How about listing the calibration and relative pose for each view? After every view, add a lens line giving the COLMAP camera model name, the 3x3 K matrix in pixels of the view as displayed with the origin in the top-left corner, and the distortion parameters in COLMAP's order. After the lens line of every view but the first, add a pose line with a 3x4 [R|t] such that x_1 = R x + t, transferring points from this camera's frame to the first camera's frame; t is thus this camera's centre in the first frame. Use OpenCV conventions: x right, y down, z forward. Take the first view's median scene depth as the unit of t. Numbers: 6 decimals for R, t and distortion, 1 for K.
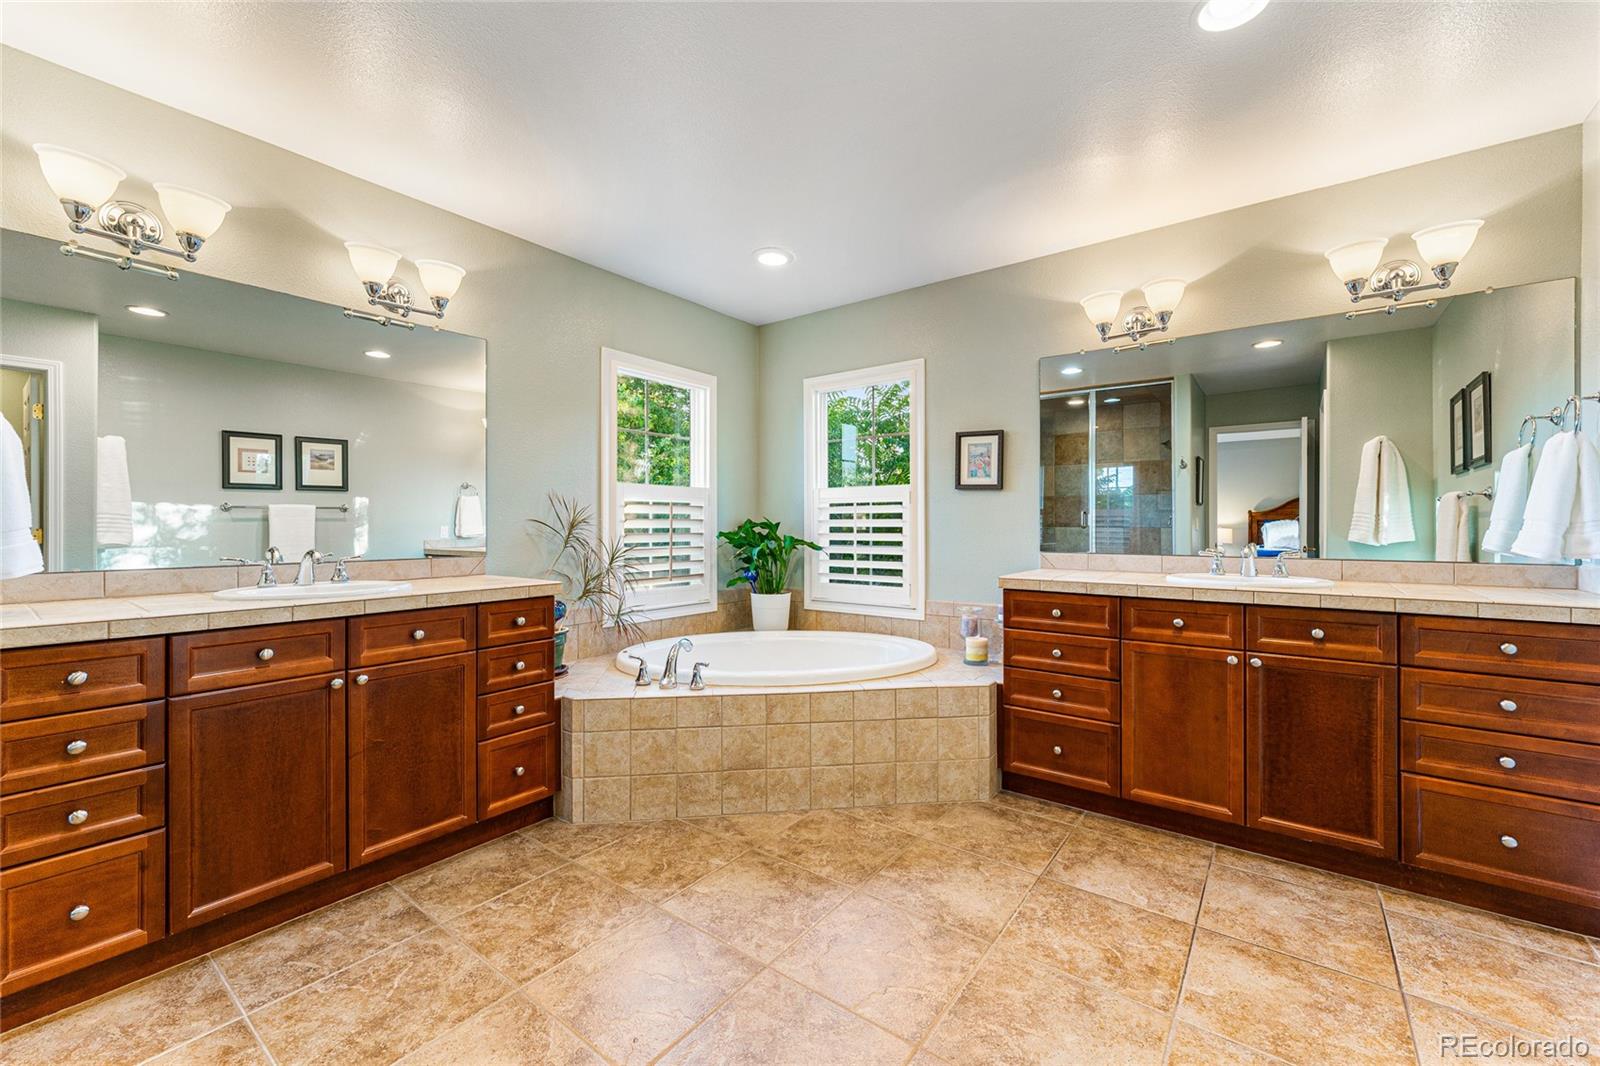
lens RADIAL K [[650.0, 0, 789.7], [0, 650.0, 527.7], [0, 0, 1]] dist [0.013089, -0.001533]
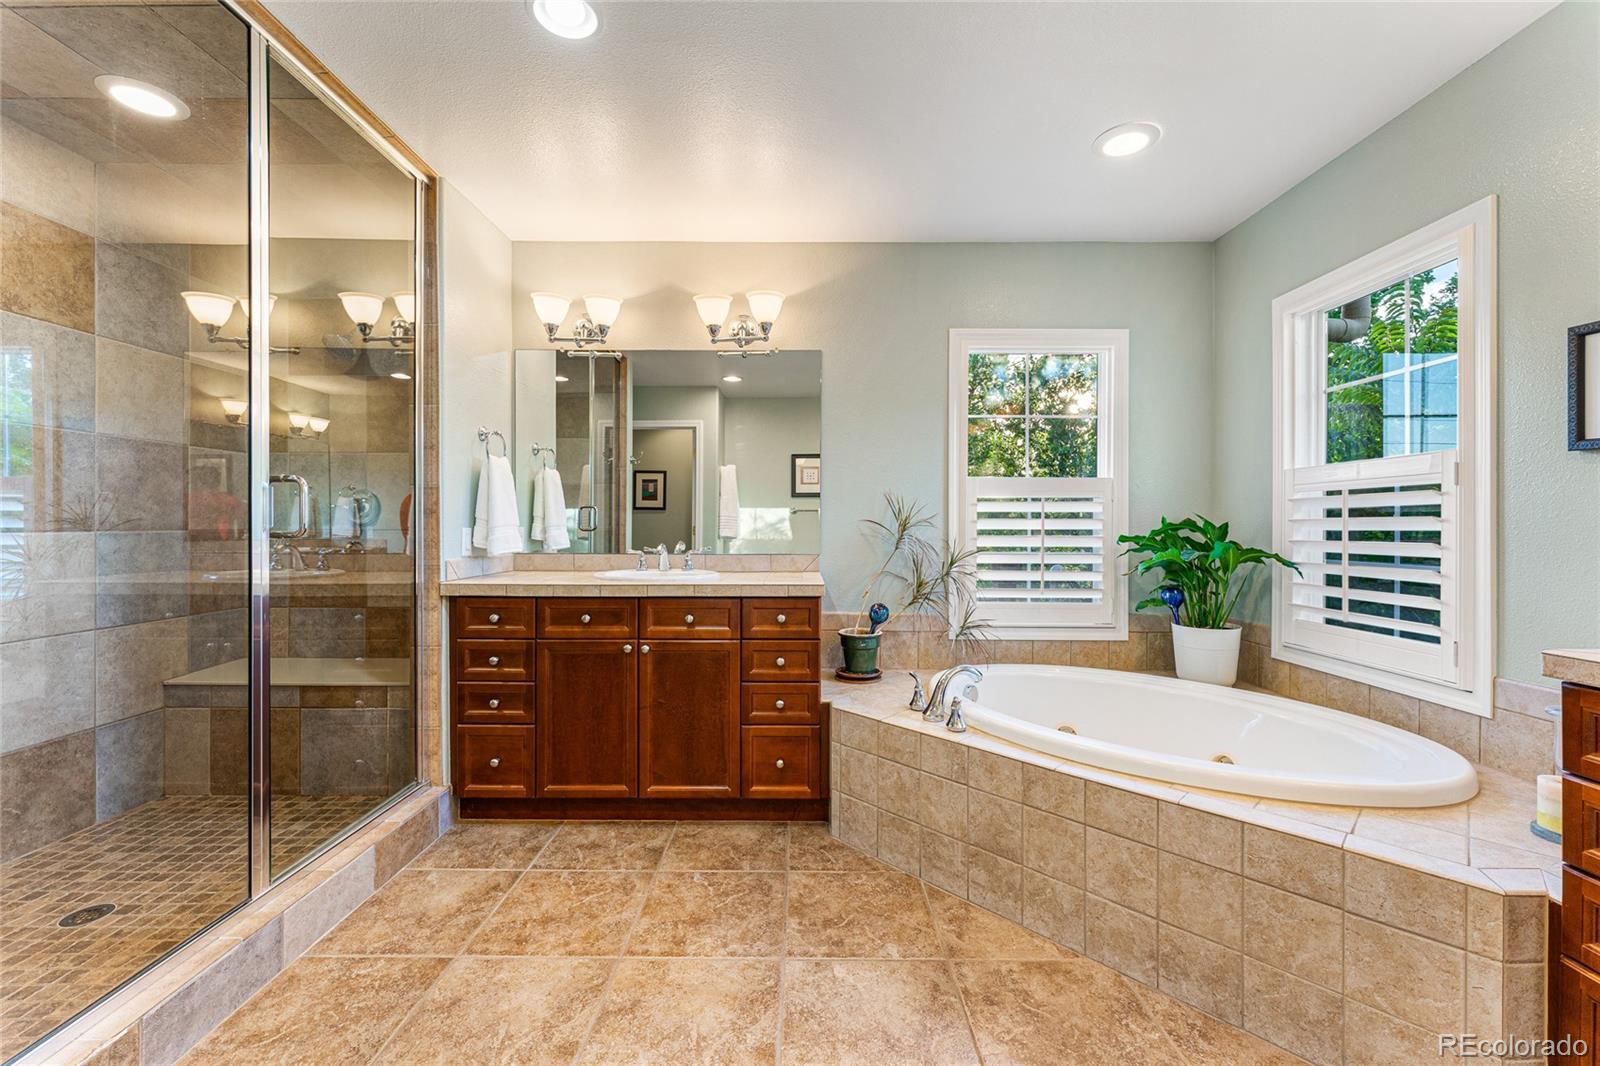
lens RADIAL K [[650.0, 0, 795.3], [0, 650.0, 522.7], [0, 0, 1]] dist [0.013089, -0.001533]
pose [[0.606239, 0.001049, -0.795282, 0.382203], [-0.006620, 0.999971, -0.003727, -0.004419], [0.795255, 0.007524, 0.606228, 0.356036]]
